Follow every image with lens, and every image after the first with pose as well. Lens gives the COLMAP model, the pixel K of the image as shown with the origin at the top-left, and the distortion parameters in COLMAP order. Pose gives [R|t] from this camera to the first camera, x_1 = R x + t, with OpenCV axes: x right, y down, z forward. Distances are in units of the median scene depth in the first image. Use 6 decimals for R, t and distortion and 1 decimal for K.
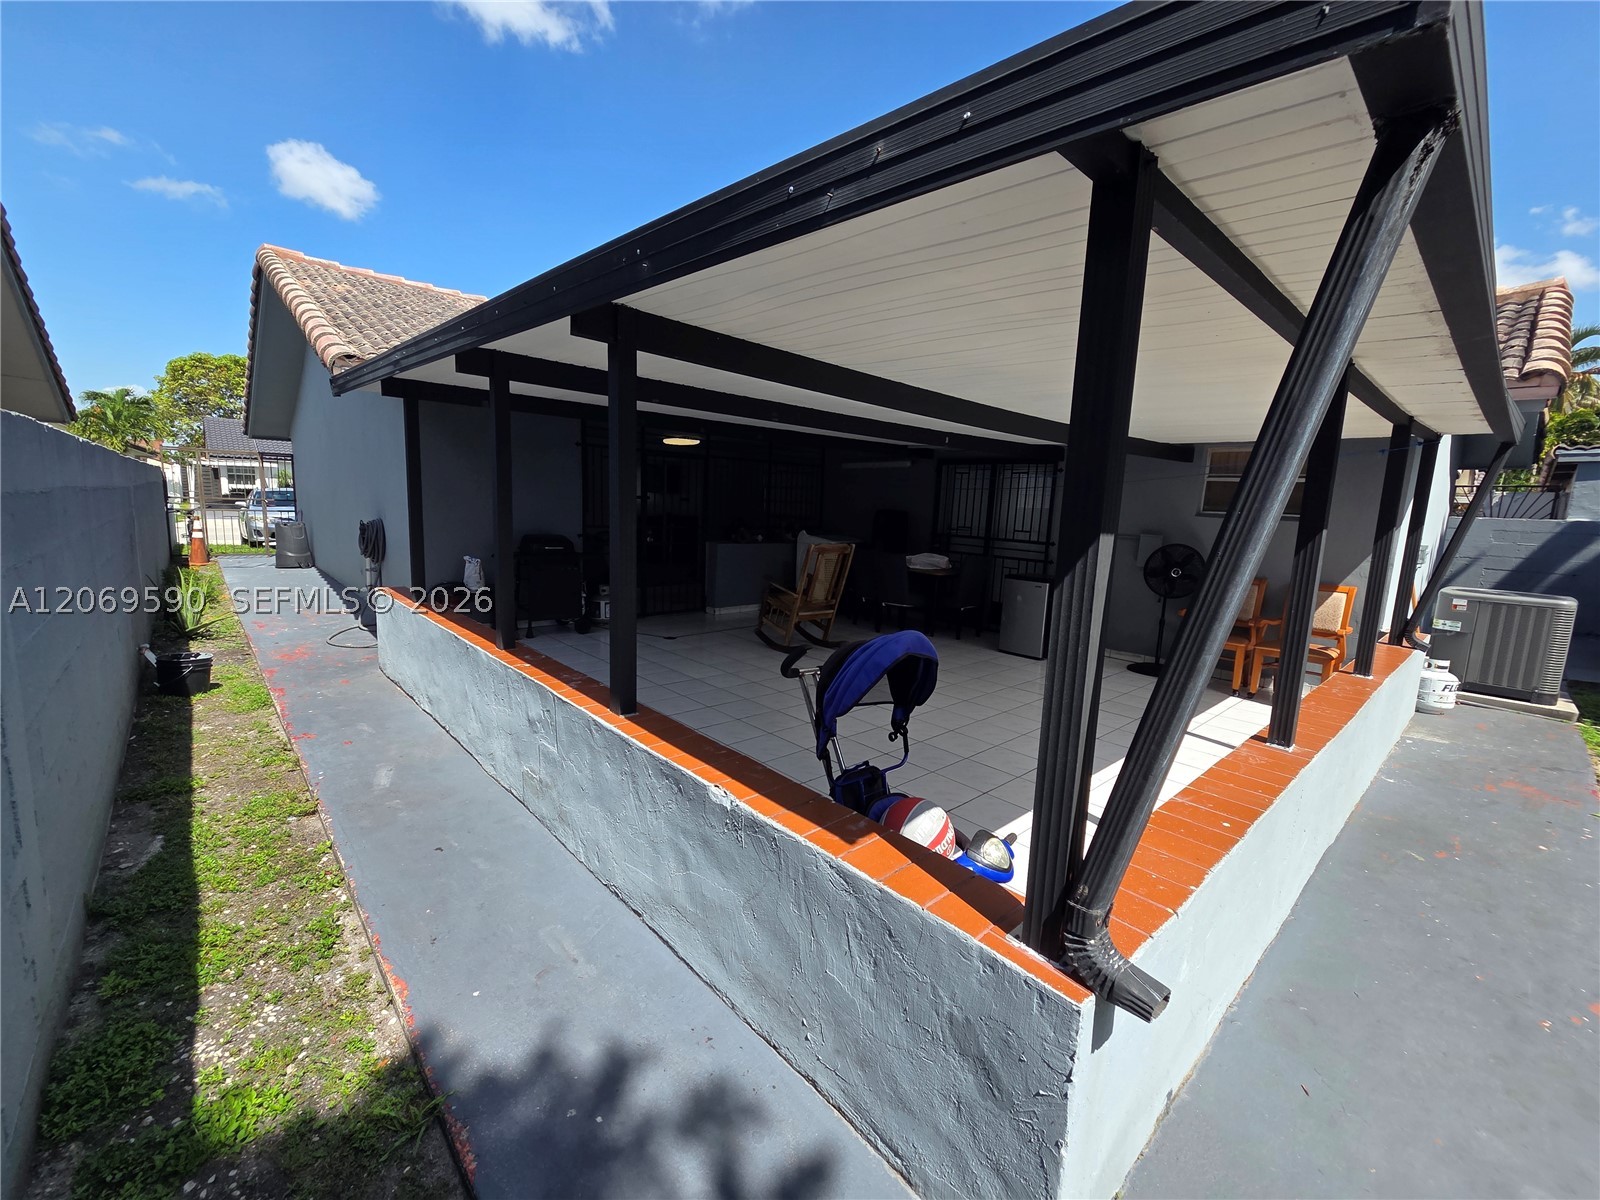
lens RADIAL K [[657.6, 0, 798.0], [0, 657.6, 597.7], [0, 0, 1]] dist [0.001545, 0.000083]
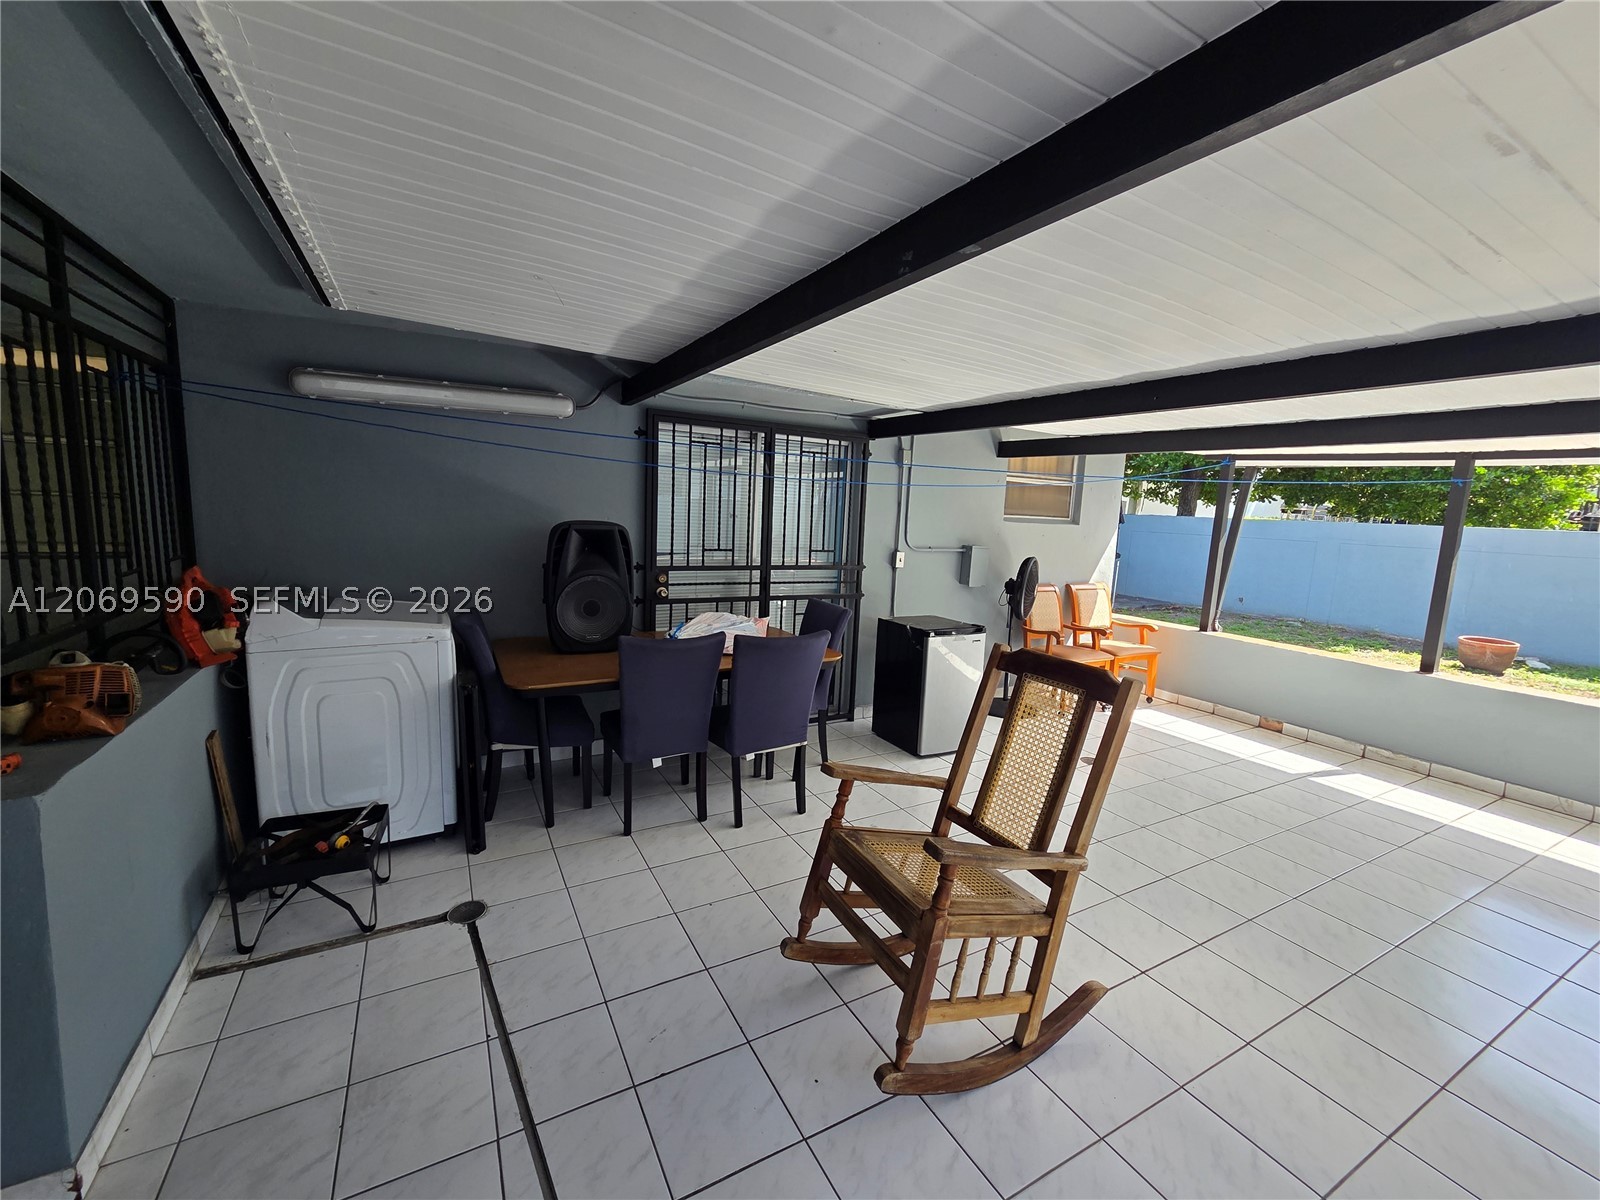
lens RADIAL K [[657.6, 0, 798.0], [0, 657.6, 597.7], [0, 0, 1]] dist [0.001545, 0.000083]
pose [[0.232467, -0.150827, 0.960838, -0.211132], [0.128035, 0.984051, 0.123493, -0.122745], [-0.964140, 0.094313, 0.248071, 0.790933]]
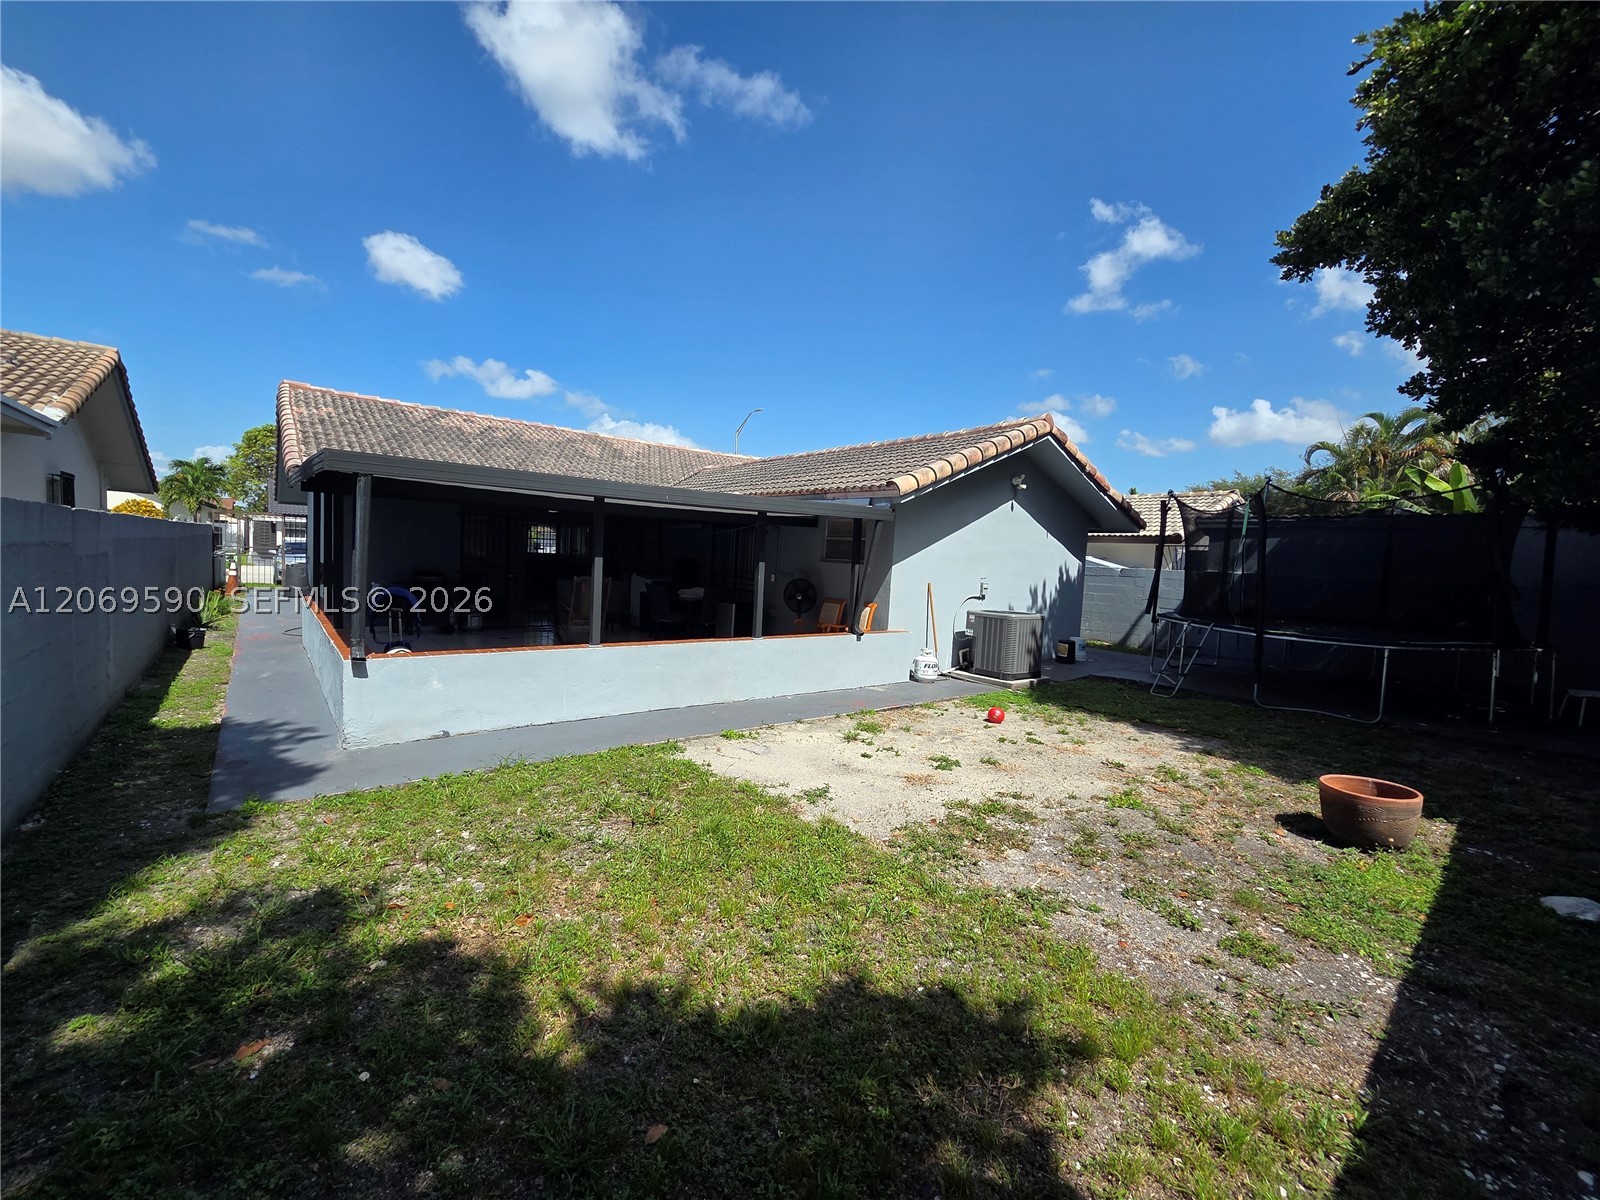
lens RADIAL K [[659.6, 0, 799.0], [0, 659.6, 587.7], [0, 0, 1]] dist [0.000671, -0.000121]
pose [[0.998386, 0.013152, -0.055240, 0.526865], [-0.018725, 0.994648, -0.101613, 0.080520], [0.053608, 0.102484, 0.993289, -0.457337]]
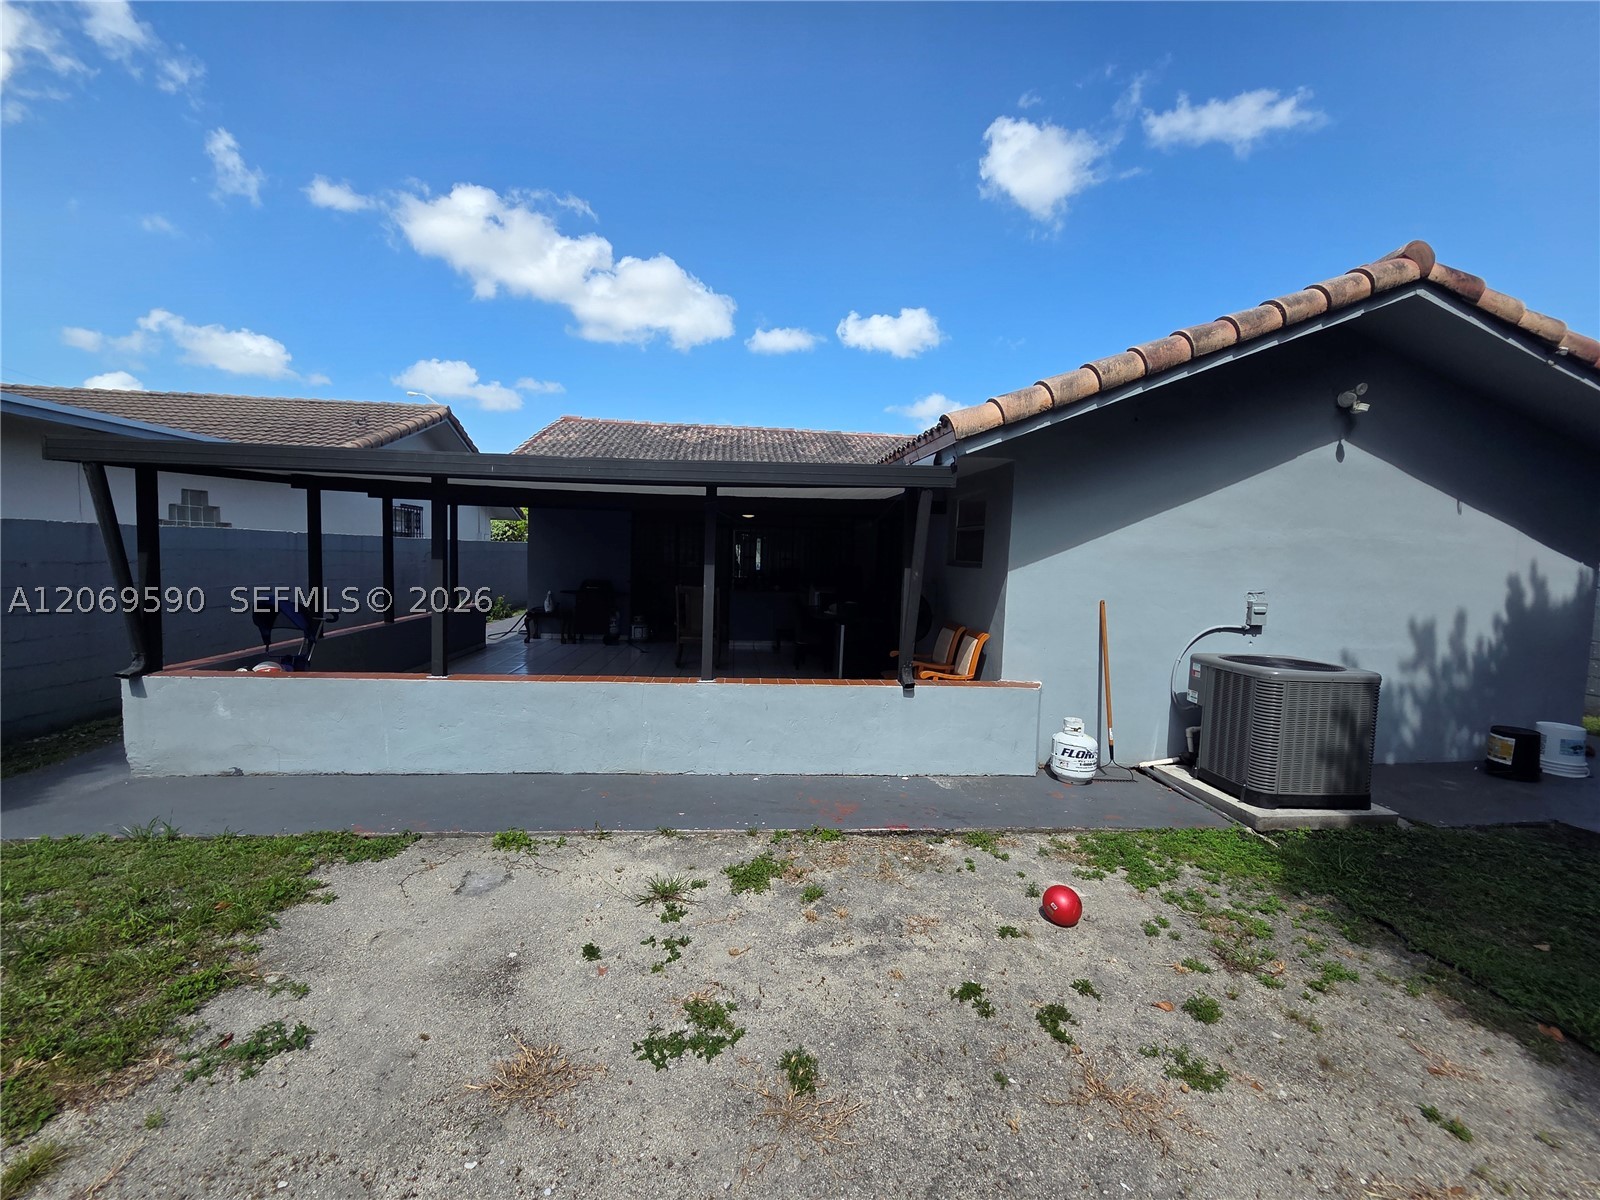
lens RADIAL K [[657.6, 0, 798.0], [0, 657.6, 597.7], [0, 0, 1]] dist [0.001545, 0.000083]
pose [[0.802312, 0.024900, -0.596385, 0.846930], [-0.088522, 0.993045, -0.077627, 0.021056], [0.590304, 0.115074, 0.798936, 0.037178]]
